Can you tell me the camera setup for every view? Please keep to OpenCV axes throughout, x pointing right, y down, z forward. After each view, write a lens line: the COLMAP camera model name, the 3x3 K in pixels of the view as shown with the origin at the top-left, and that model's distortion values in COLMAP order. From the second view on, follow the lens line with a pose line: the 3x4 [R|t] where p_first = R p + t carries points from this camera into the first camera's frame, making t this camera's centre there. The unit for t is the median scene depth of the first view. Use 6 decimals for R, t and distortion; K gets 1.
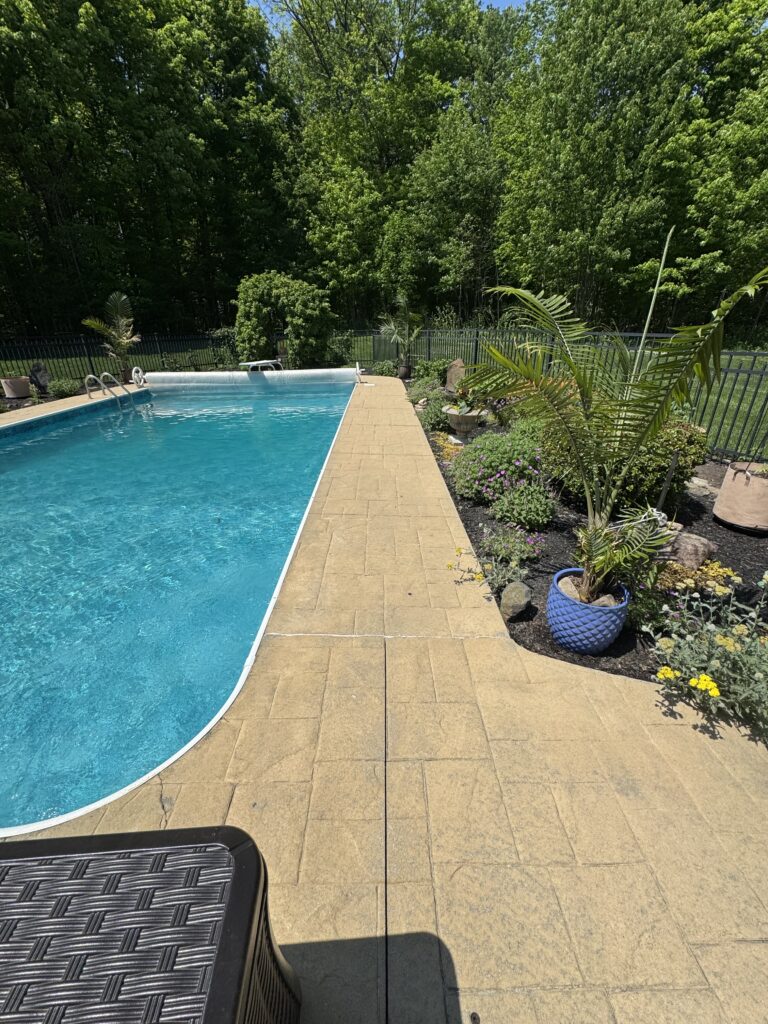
lens RADIAL K [[410.0, 0, 388.2], [0, 410.0, 511.2], [0, 0, 1]] dist [-0.002650, 0.000164]
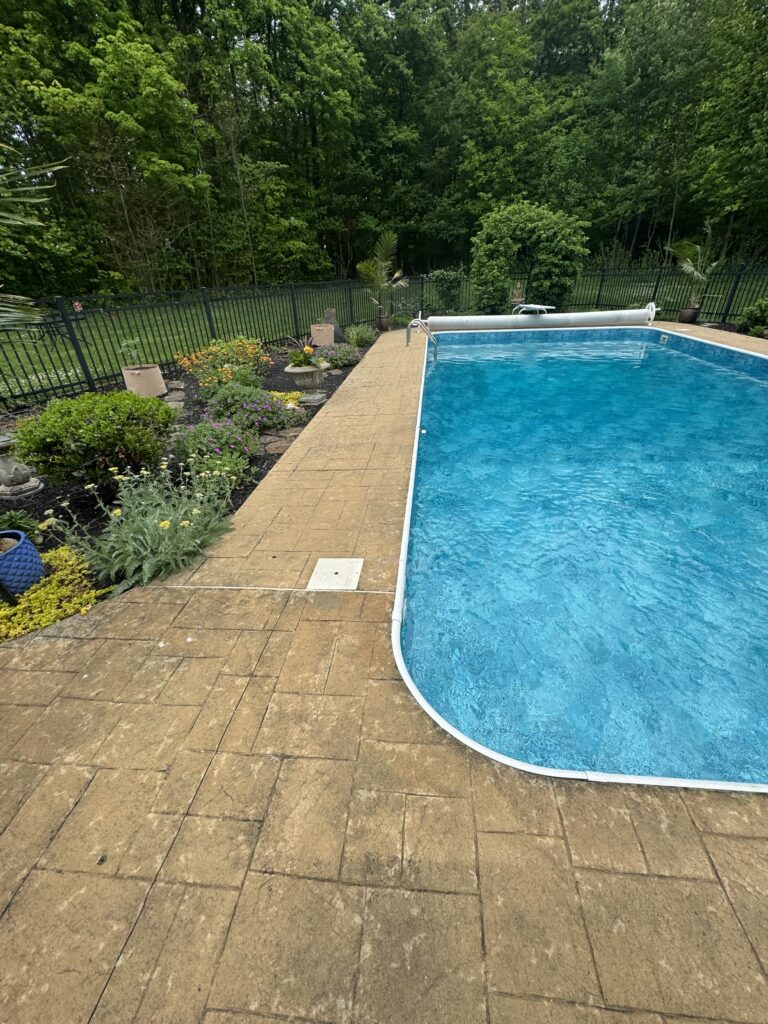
lens RADIAL K [[410.0, 0, 384.7], [0, 410.0, 508.4], [0, 0, 1]] dist [-0.002650, 0.000164]
pose [[0.992029, 0.046174, -0.117247, -1.217579], [-0.034070, 0.994075, 0.103221, 0.020493], [0.121319, -0.098404, 0.987724, -0.006812]]
